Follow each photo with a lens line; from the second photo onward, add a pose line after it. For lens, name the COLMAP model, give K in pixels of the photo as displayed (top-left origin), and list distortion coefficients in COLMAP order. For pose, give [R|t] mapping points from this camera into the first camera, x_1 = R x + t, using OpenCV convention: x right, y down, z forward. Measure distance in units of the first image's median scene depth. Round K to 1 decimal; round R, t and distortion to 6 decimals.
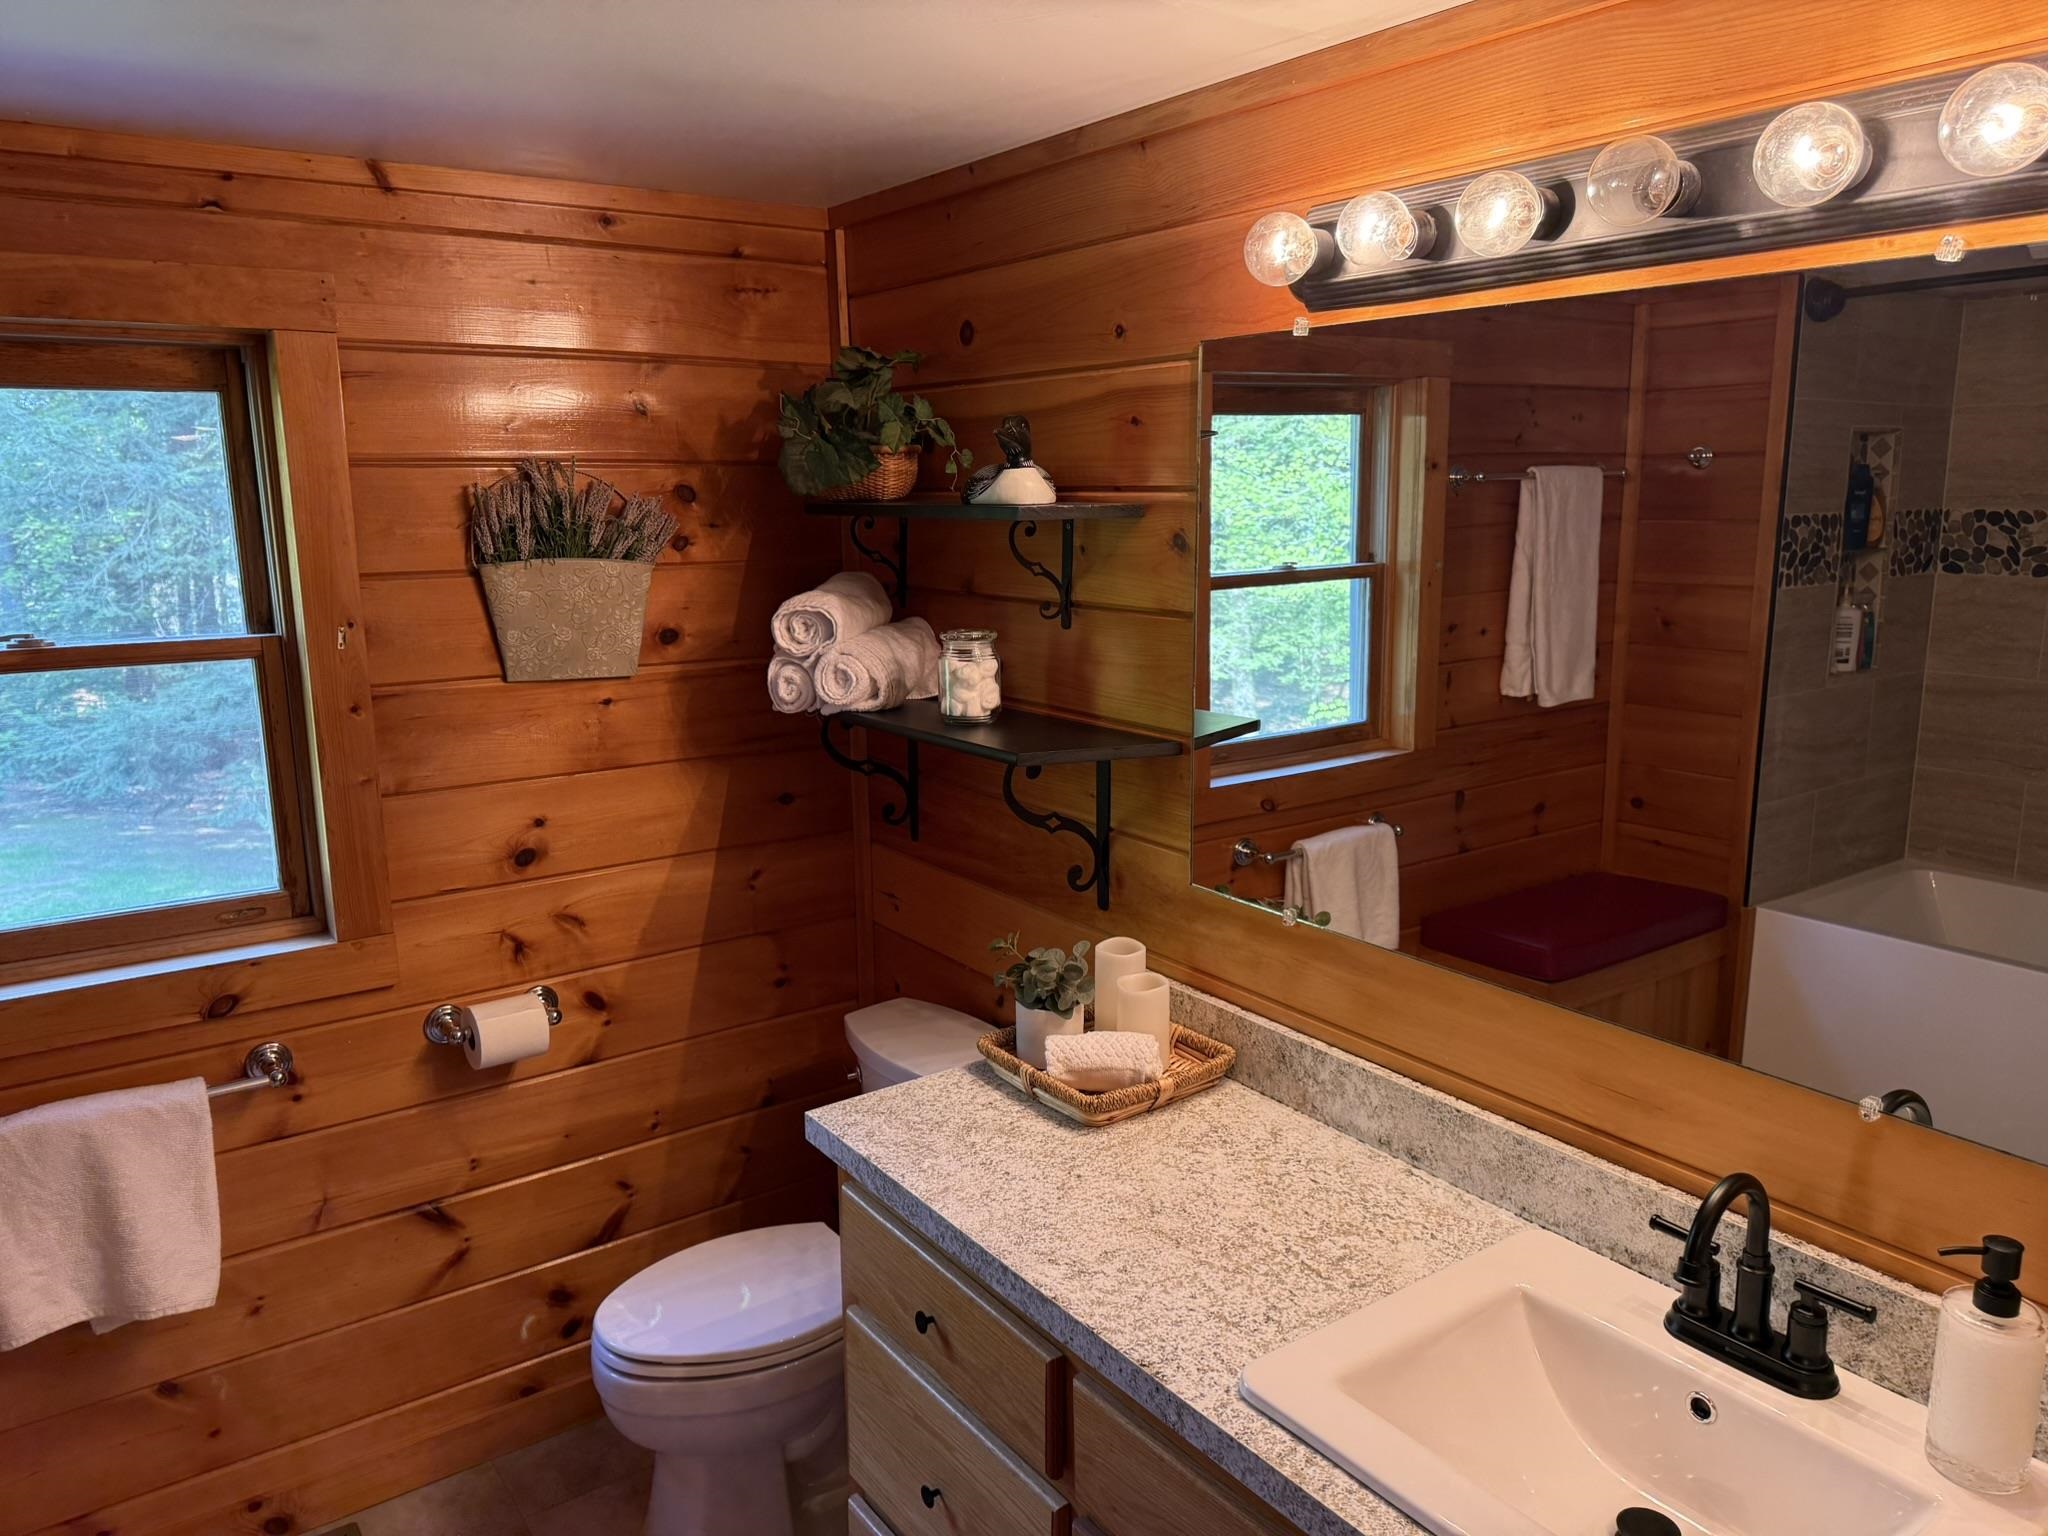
lens RADIAL K [[1454.3, 0, 1033.4], [0, 1454.3, 776.5], [0, 0, 1]] dist [0.045742, -0.034625]
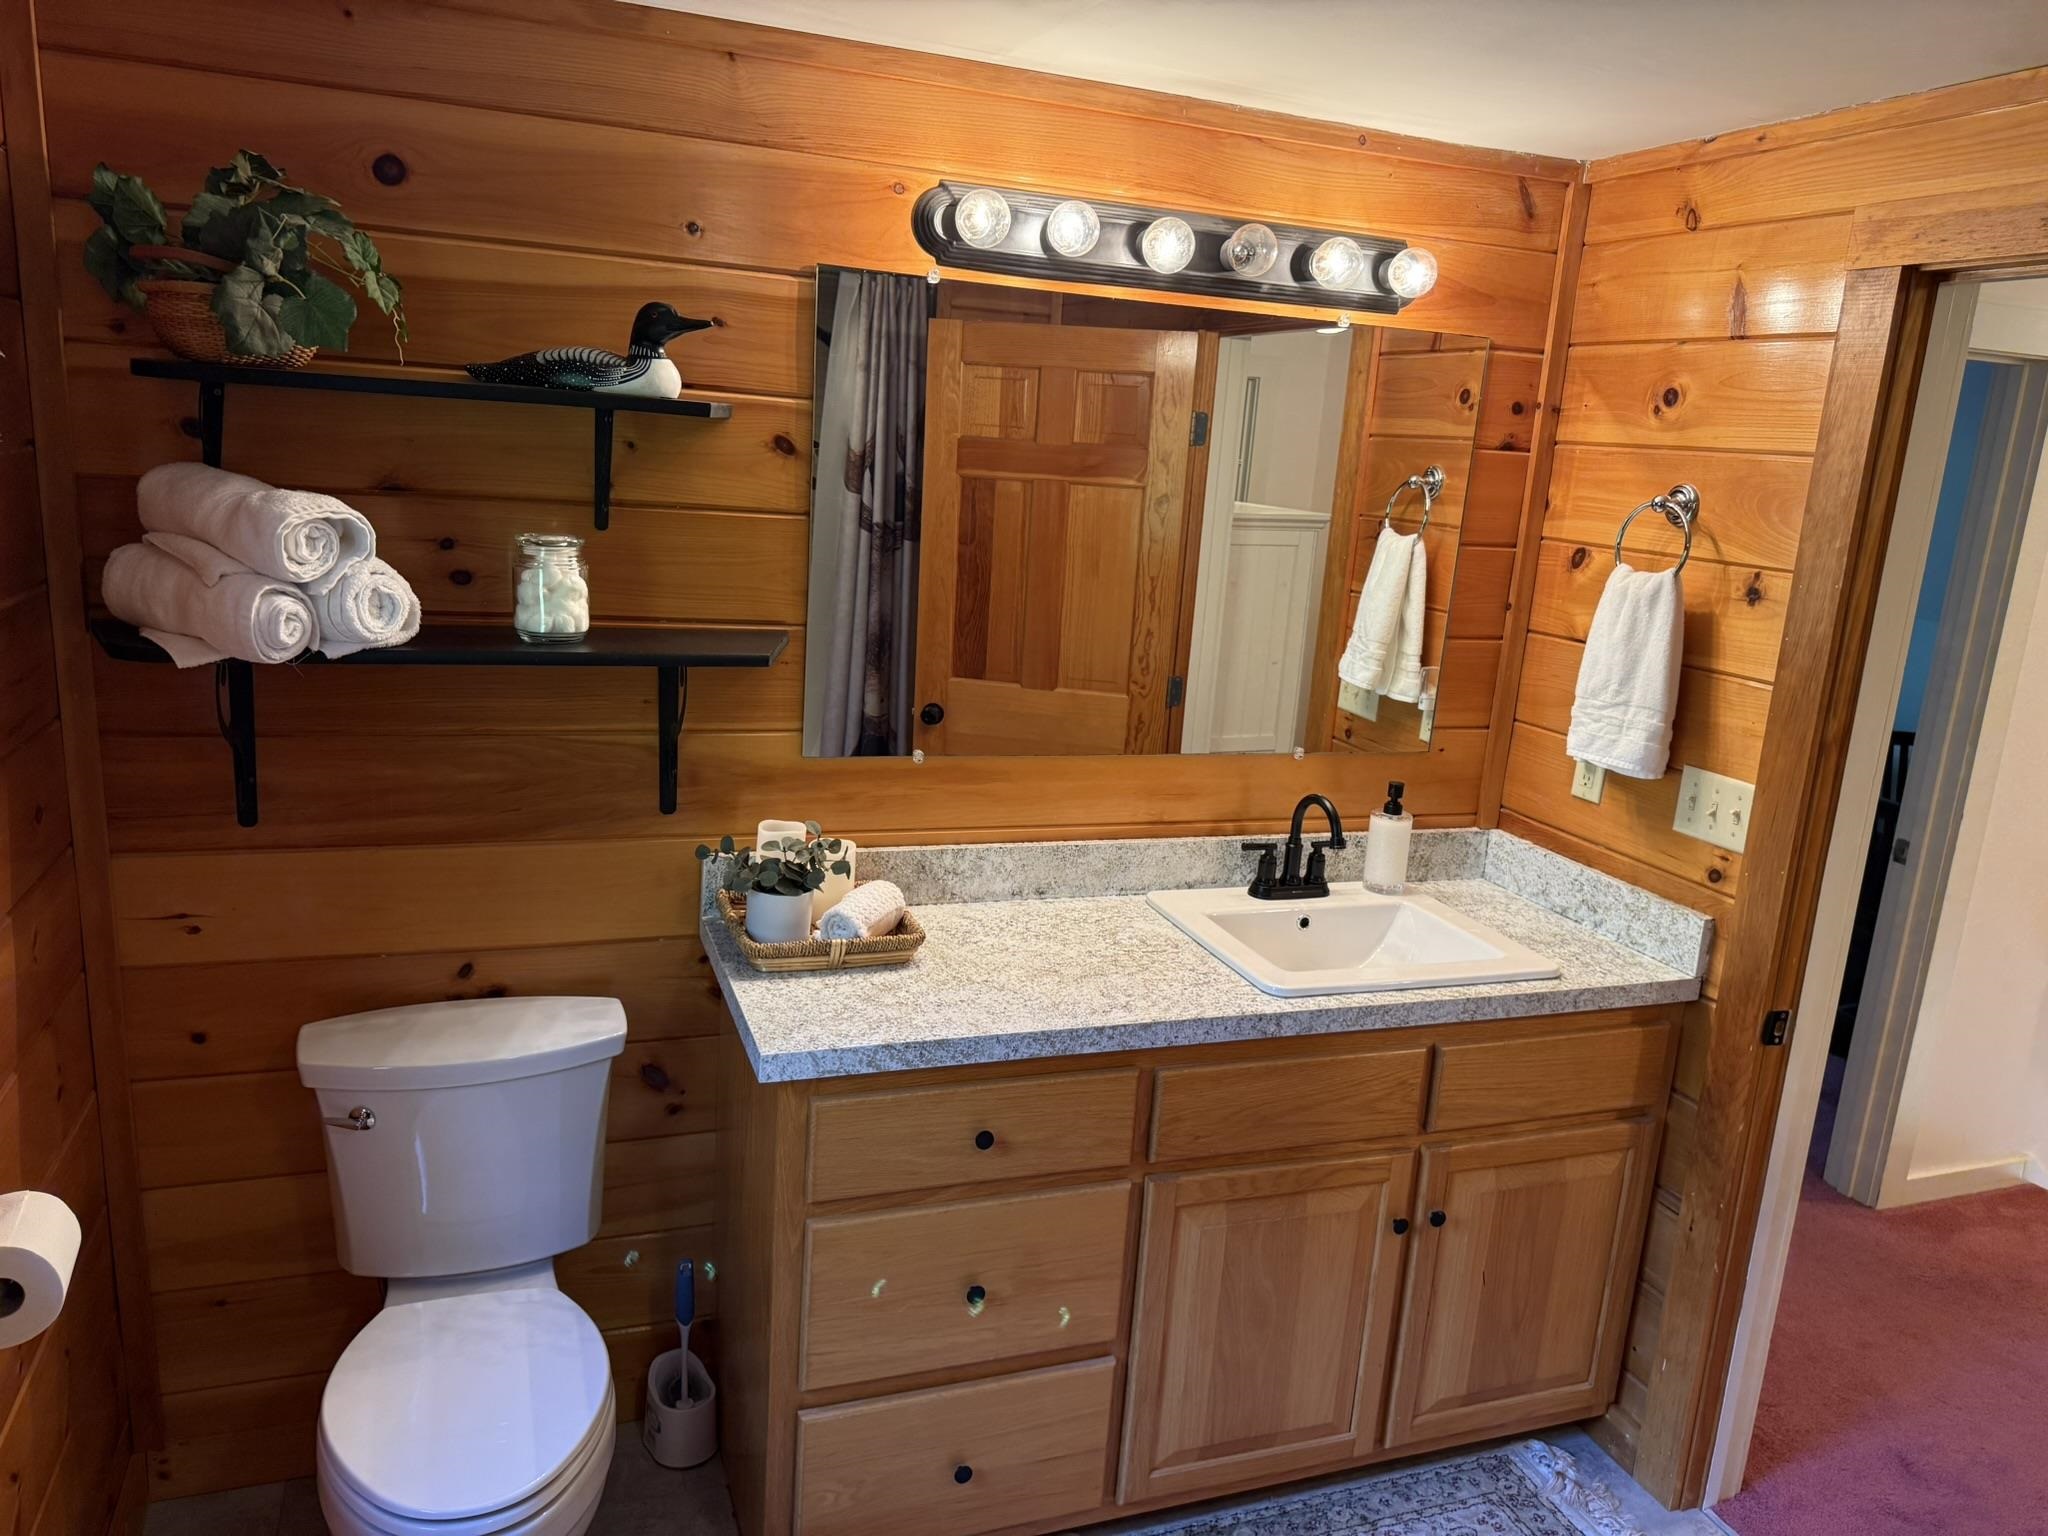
lens RADIAL K [[1454.3, 0, 1037.9], [0, 1454.3, 767.3], [0, 0, 1]] dist [0.045742, -0.034625]
pose [[0.249298, -0.187279, 0.950146, -0.995241], [0.125573, 0.979091, 0.160036, -0.080252], [-0.960251, 0.079416, 0.267603, 0.579028]]
